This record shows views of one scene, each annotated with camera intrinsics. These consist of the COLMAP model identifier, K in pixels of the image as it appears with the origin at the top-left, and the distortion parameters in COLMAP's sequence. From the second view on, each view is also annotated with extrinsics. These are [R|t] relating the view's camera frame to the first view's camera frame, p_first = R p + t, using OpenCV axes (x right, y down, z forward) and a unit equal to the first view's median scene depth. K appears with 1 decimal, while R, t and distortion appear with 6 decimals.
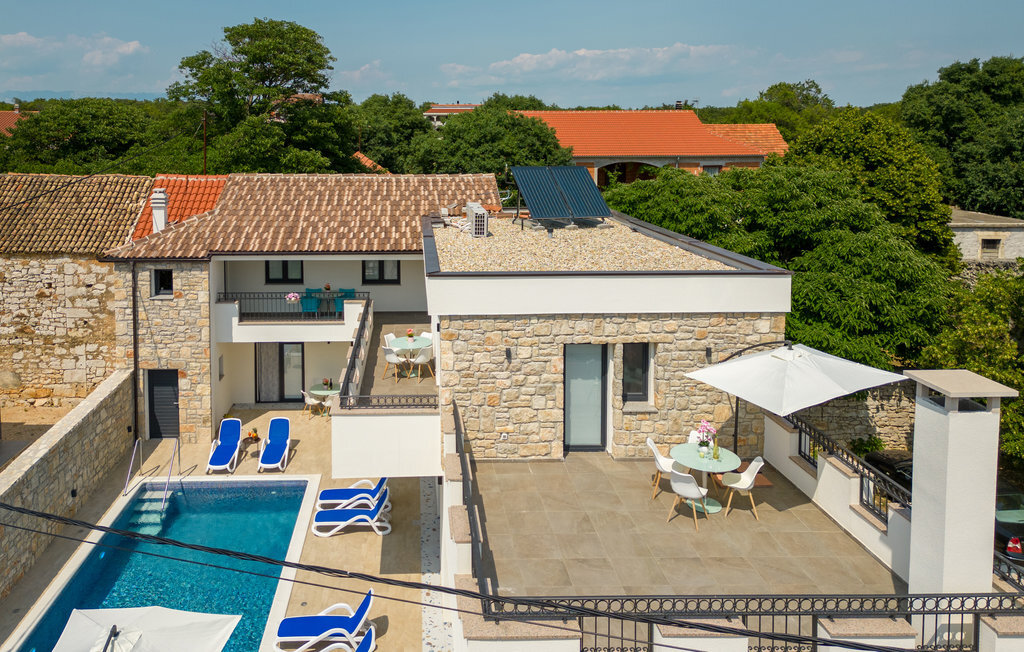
lens RADIAL K [[746.6, 0, 427.0], [0, 746.6, 187.8], [0, 0, 1]] dist [0.057792, -0.046907]
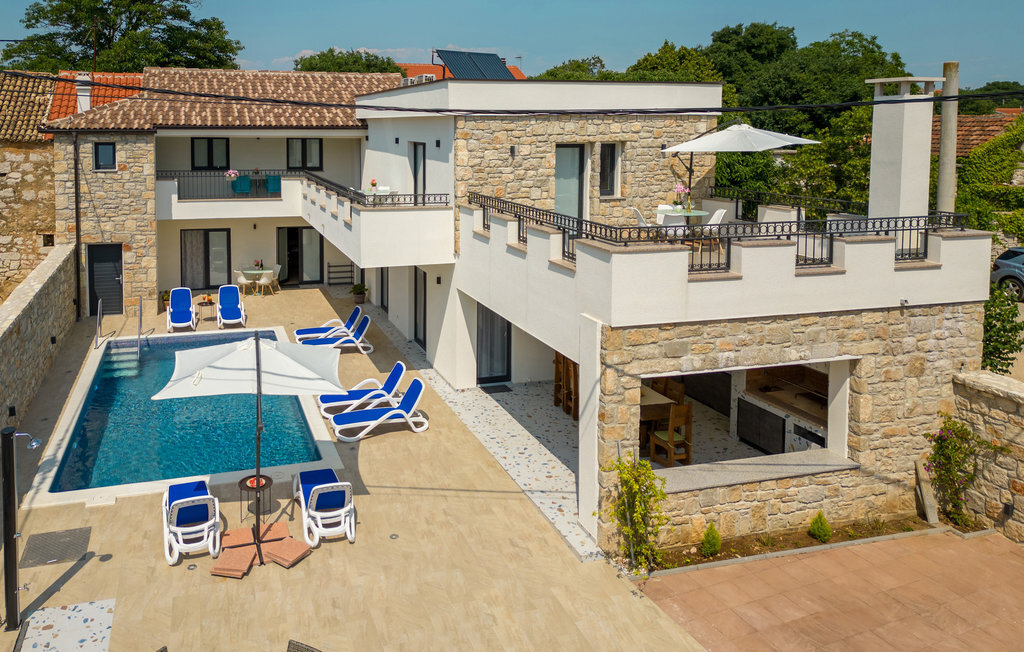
lens RADIAL K [[757.2, 0, 389.7], [0, 757.2, 173.9], [0, 0, 1]] dist [0.007968, 0.007715]
pose [[0.972379, -0.012509, 0.233071, -0.219225], [0.015449, 0.999822, -0.010794, 0.166461], [-0.232895, 0.014096, 0.972400, -0.062148]]
